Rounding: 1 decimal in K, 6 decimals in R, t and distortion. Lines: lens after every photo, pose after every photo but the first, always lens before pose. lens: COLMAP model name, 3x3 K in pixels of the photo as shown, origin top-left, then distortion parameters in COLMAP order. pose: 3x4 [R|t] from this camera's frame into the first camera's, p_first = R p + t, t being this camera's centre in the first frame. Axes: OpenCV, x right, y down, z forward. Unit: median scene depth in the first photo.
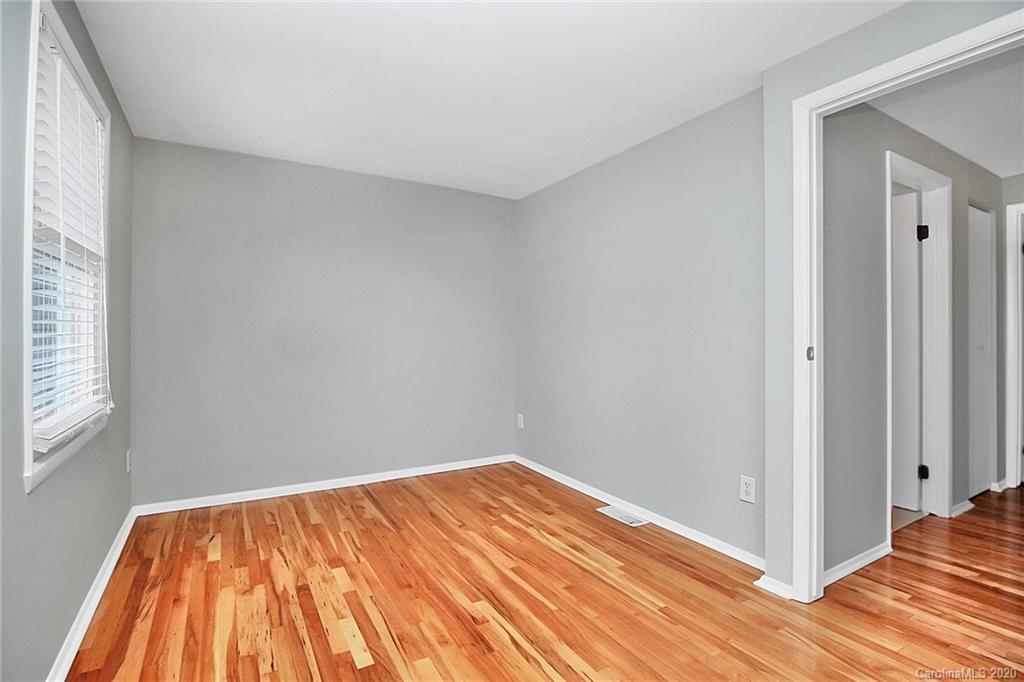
lens RADIAL K [[486.0, 0, 512.6], [0, 486.0, 344.9], [0, 0, 1]] dist [0.000242, -0.012150]
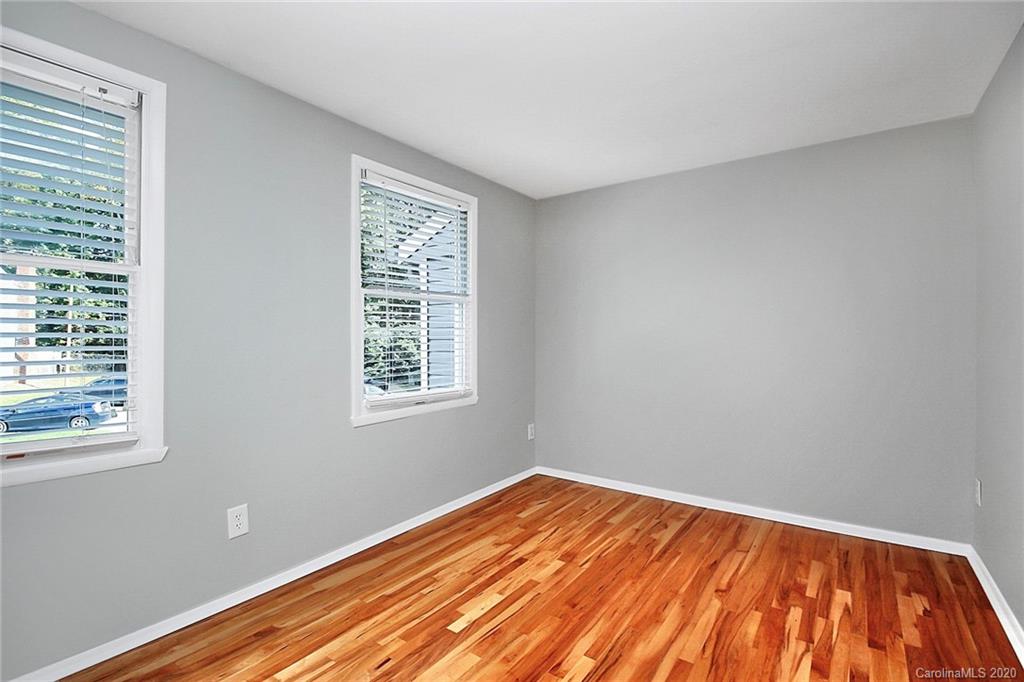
lens RADIAL K [[486.0, 0, 509.2], [0, 486.0, 335.8], [0, 0, 1]] dist [0.000242, -0.012150]
pose [[0.398416, -0.005038, -0.917191, 0.535775], [-0.020849, 0.999677, -0.014548, -0.017642], [0.916968, 0.024918, 0.398182, 0.422962]]
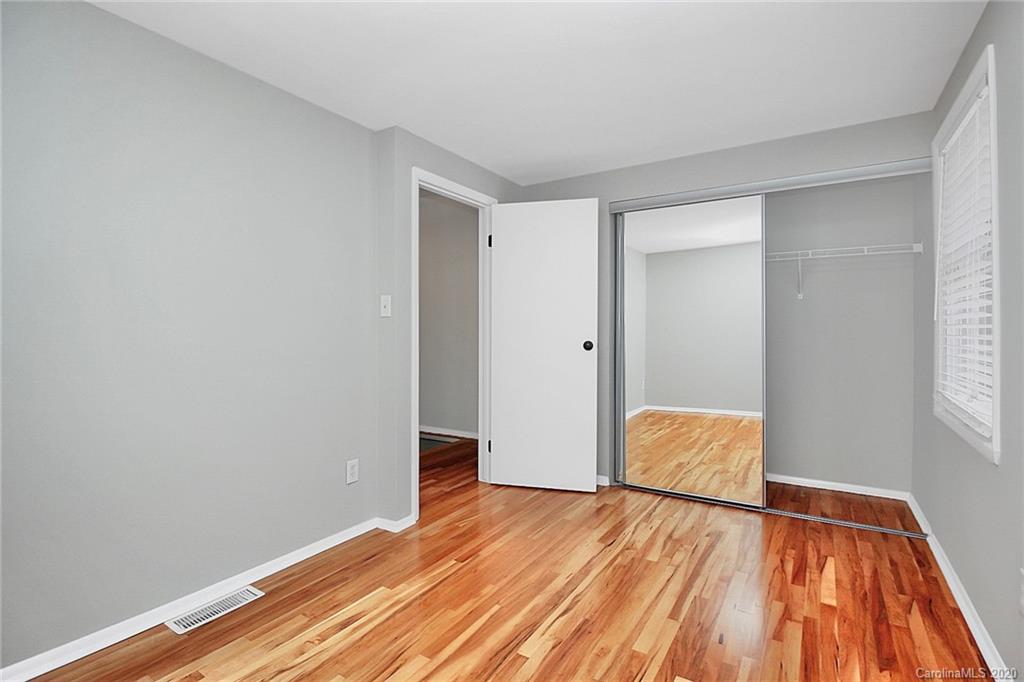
lens RADIAL K [[486.0, 0, 512.0], [0, 486.0, 332.4], [0, 0, 1]] dist [0.000242, -0.012150]
pose [[-0.453734, -0.002255, 0.891134, -0.652870], [0.018006, 0.999769, 0.011698, -0.027258], [-0.890955, 0.021353, -0.453588, 1.128223]]
